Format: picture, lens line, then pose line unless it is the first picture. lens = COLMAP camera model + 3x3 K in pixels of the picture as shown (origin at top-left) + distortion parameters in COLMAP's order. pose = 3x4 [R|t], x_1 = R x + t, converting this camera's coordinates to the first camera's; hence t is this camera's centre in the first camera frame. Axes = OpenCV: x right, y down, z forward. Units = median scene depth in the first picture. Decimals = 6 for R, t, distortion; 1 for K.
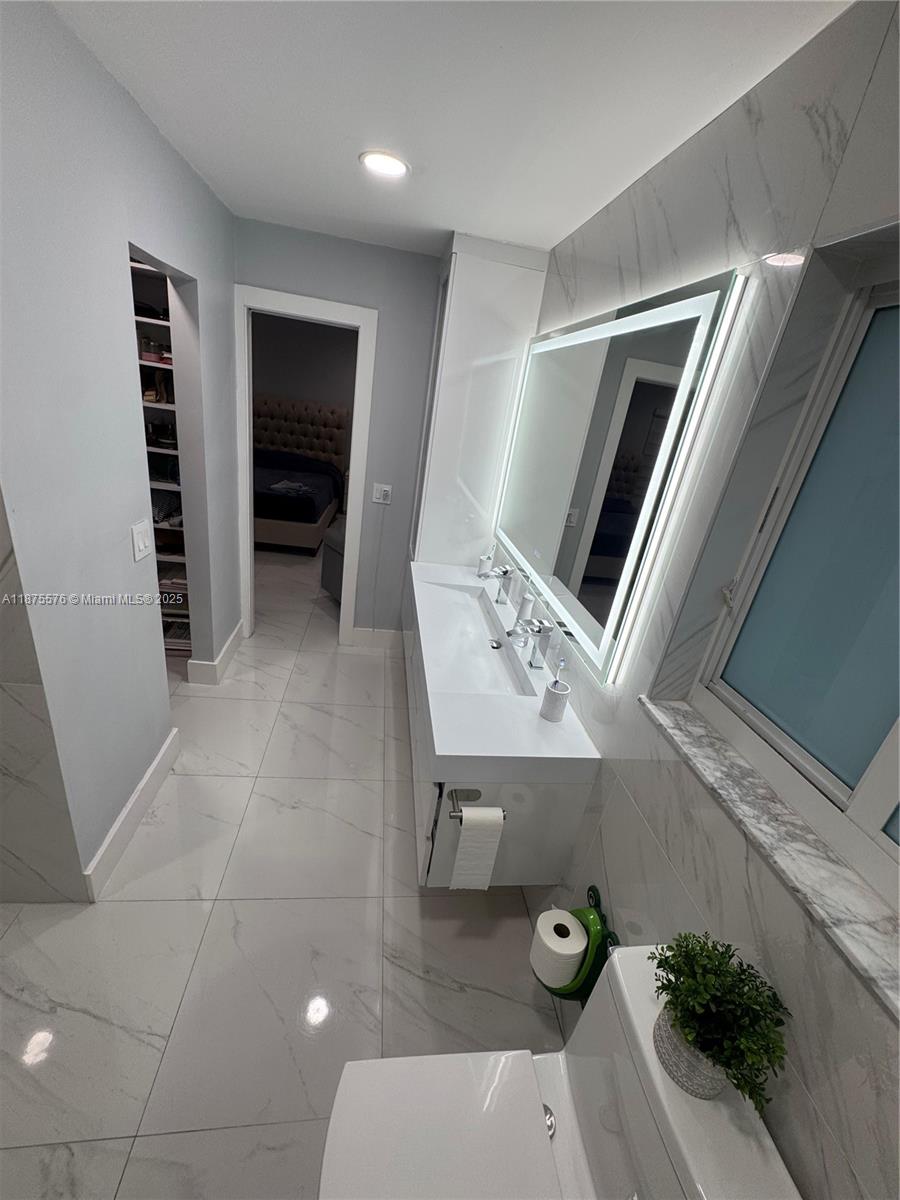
lens RADIAL K [[478.1, 0, 446.0], [0, 478.1, 598.4], [0, 0, 1]] dist [-0.001016, -0.000057]
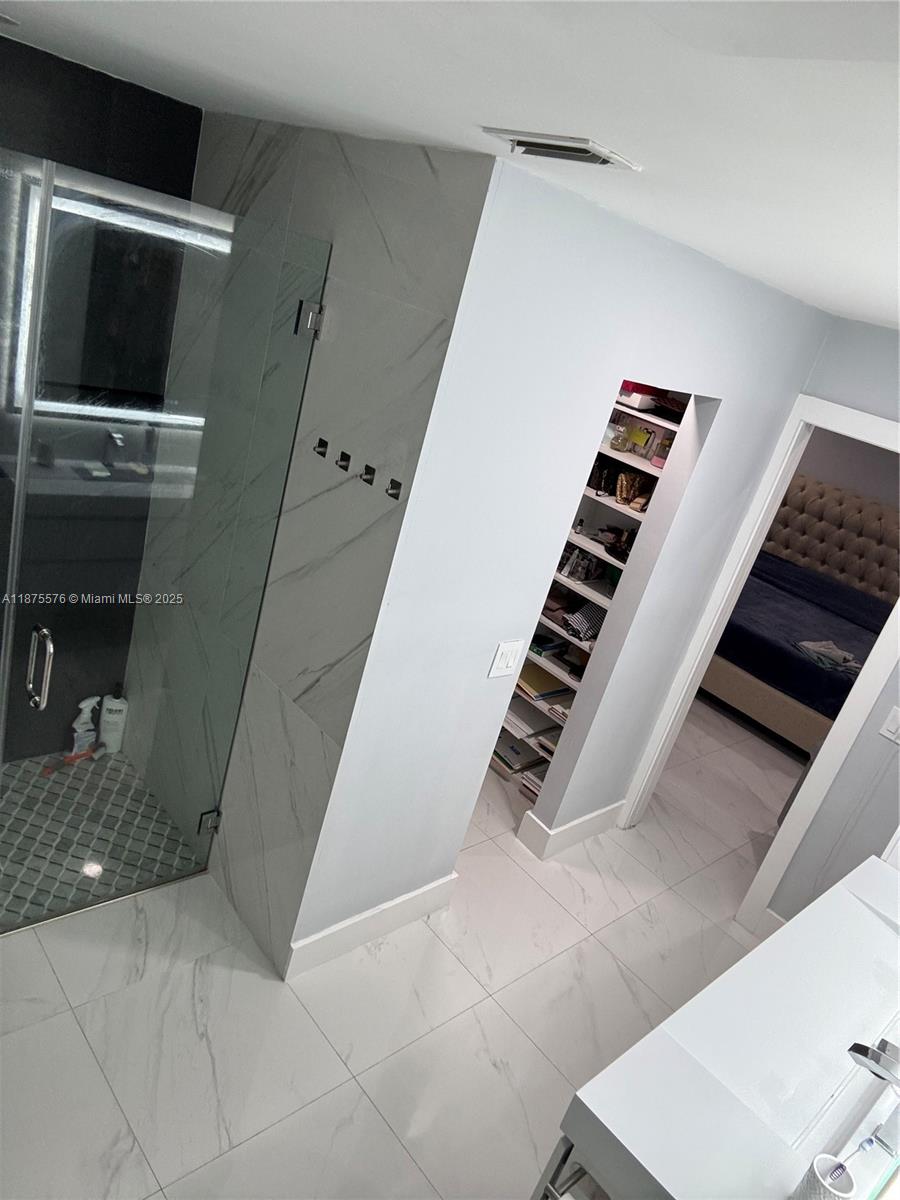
lens RADIAL K [[809.2, 0, 450.0], [0, 809.2, 600.0], [0, 0, 1]] dist [0.088505, -0.109886]
pose [[0.591963, 0.313499, -0.742494, 0.291002], [-0.471823, 0.881685, -0.003898, -0.119494], [0.653424, 0.352633, 0.669841, -0.095774]]
